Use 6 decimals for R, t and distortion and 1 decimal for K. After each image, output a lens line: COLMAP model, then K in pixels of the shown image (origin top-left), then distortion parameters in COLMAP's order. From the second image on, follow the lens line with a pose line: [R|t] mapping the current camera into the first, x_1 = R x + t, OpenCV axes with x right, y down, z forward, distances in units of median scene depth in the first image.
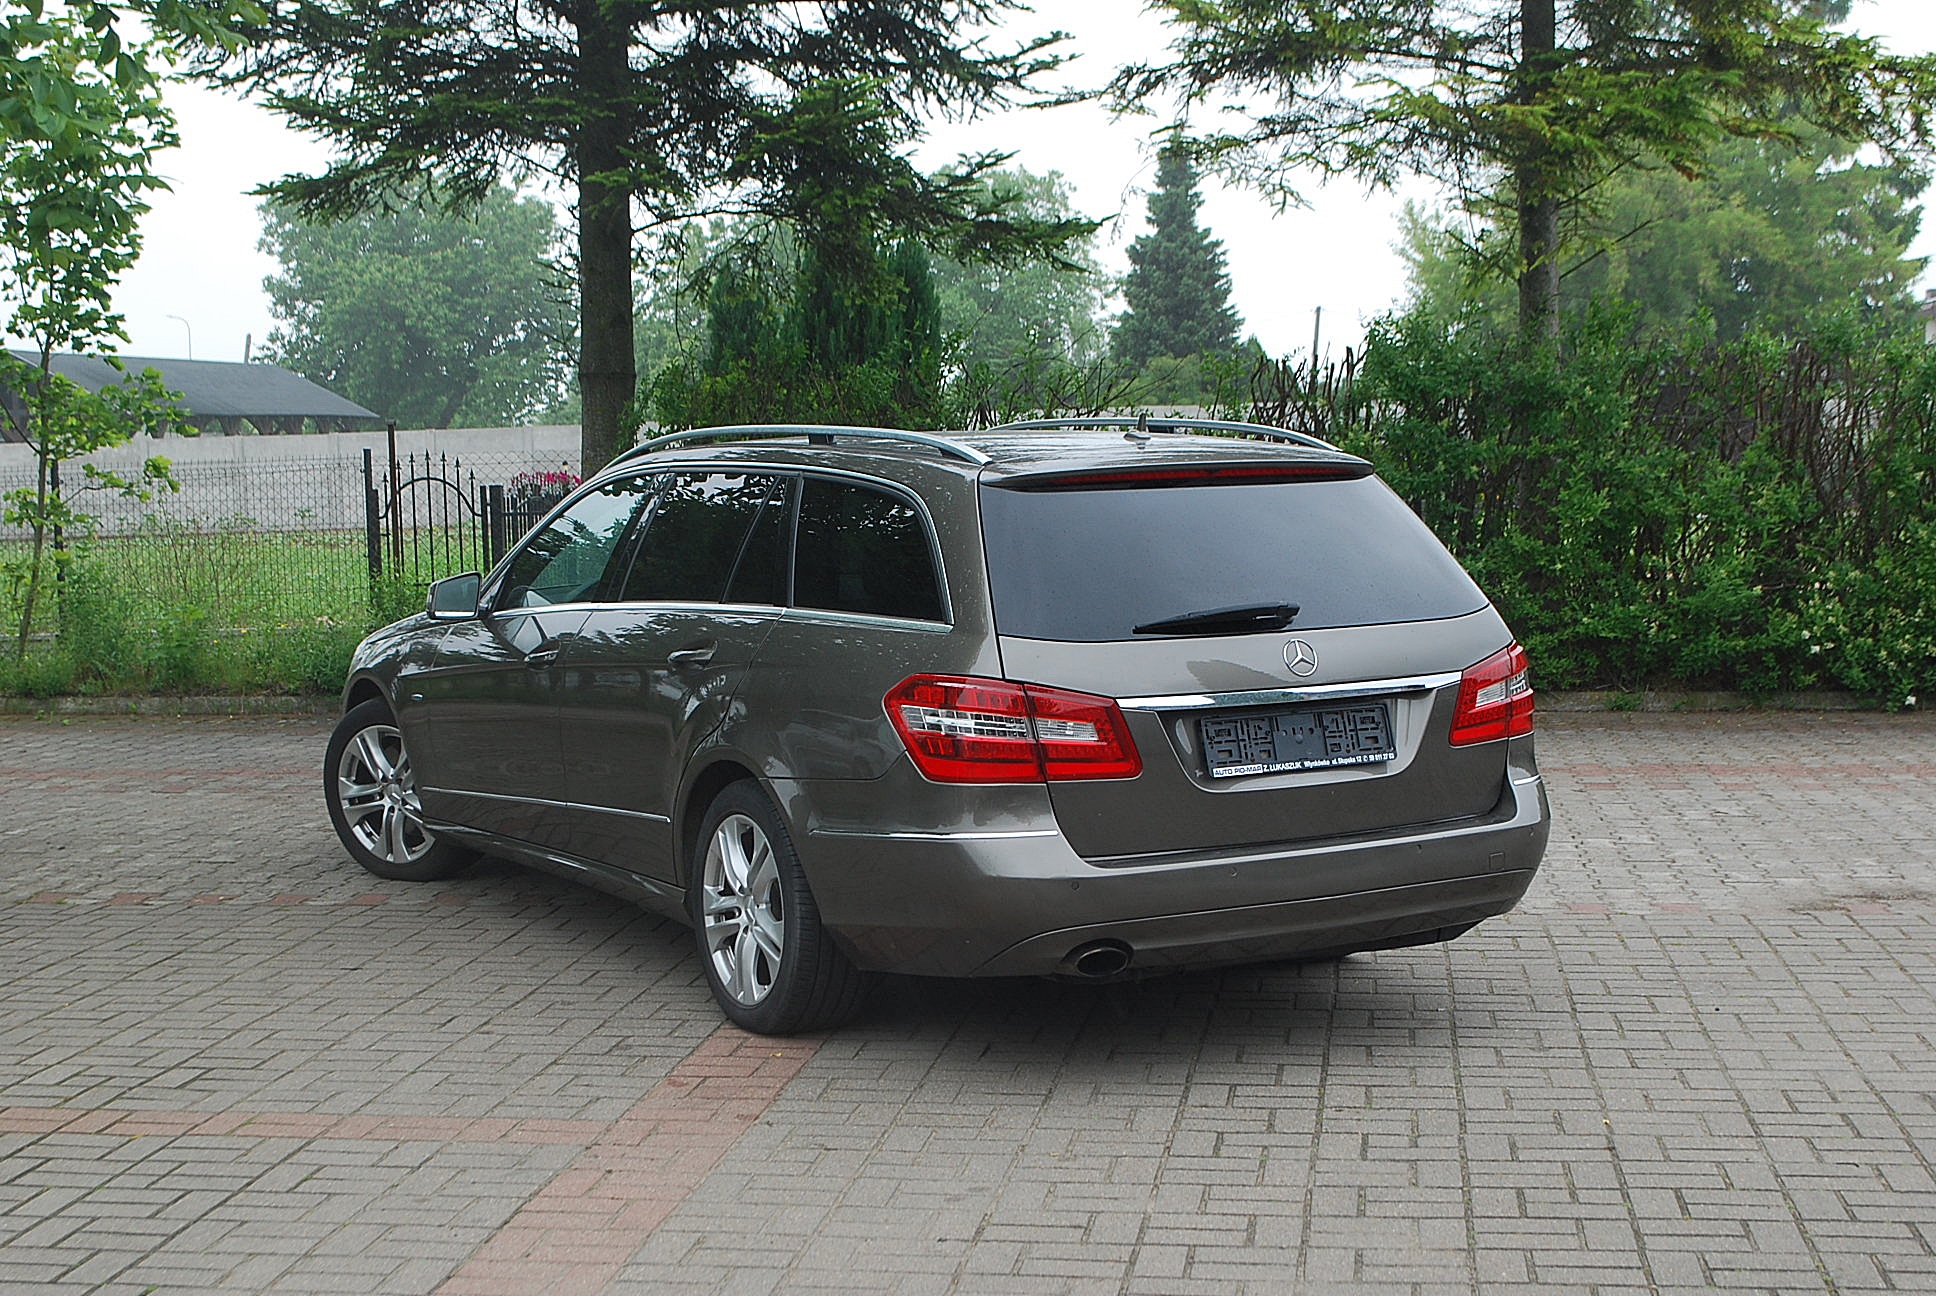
lens RADIAL K [[2812.2, 0, 970.8], [0, 2812.2, 668.5], [0, 0, 1]] dist [0.003426, 0.000000]
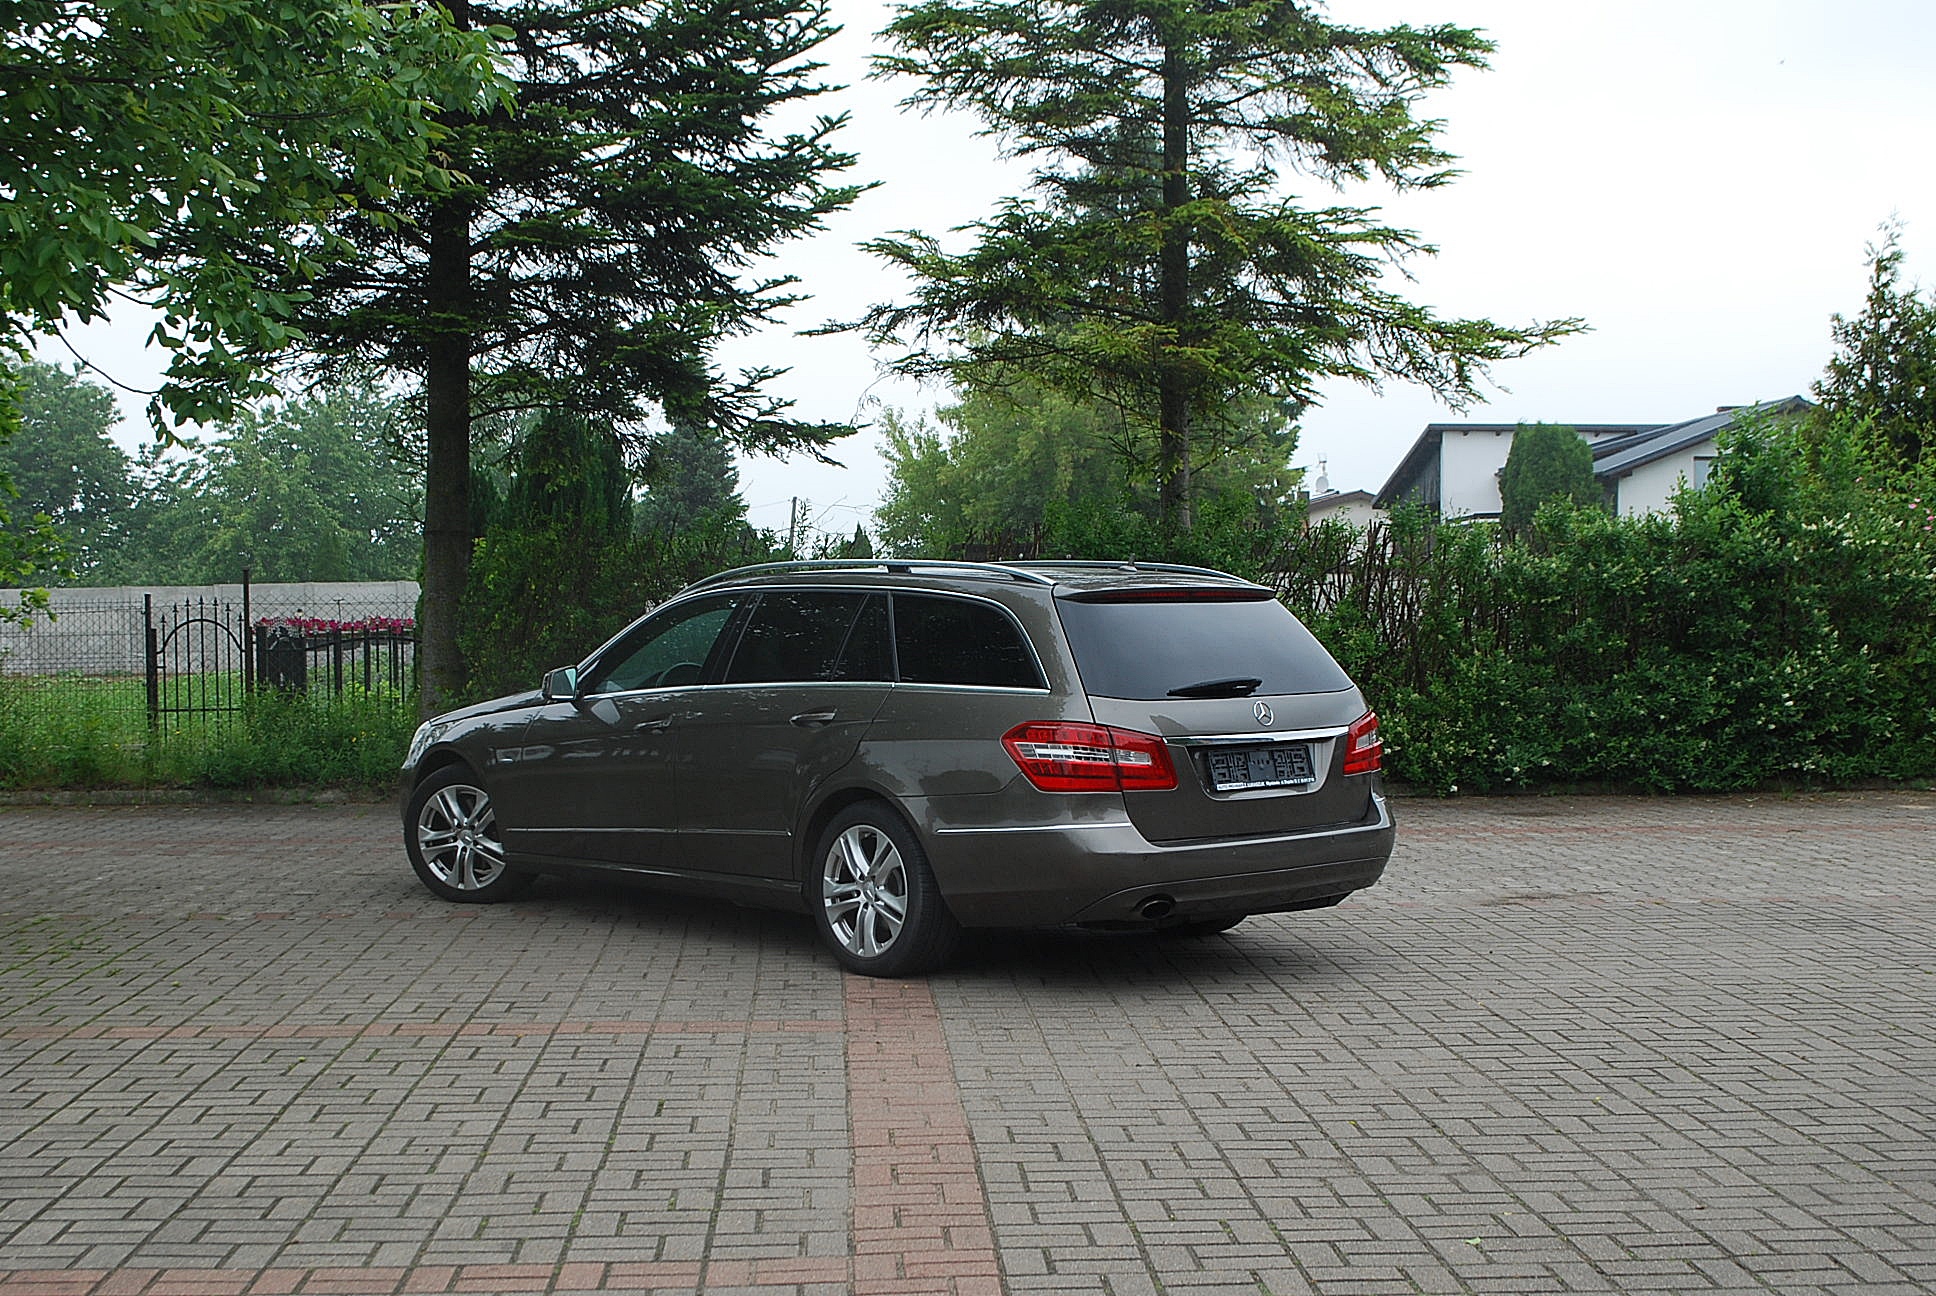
lens RADIAL K [[2439.1, 0, 964.1], [0, 2439.1, 627.9], [0, 0, 1]] dist [0.018936, 0.000000]
pose [[0.980865, 0.012609, 0.194280, -0.135541], [0.001778, 0.997279, -0.073704, 0.021283], [-0.194681, 0.072639, 0.978173, -0.121600]]
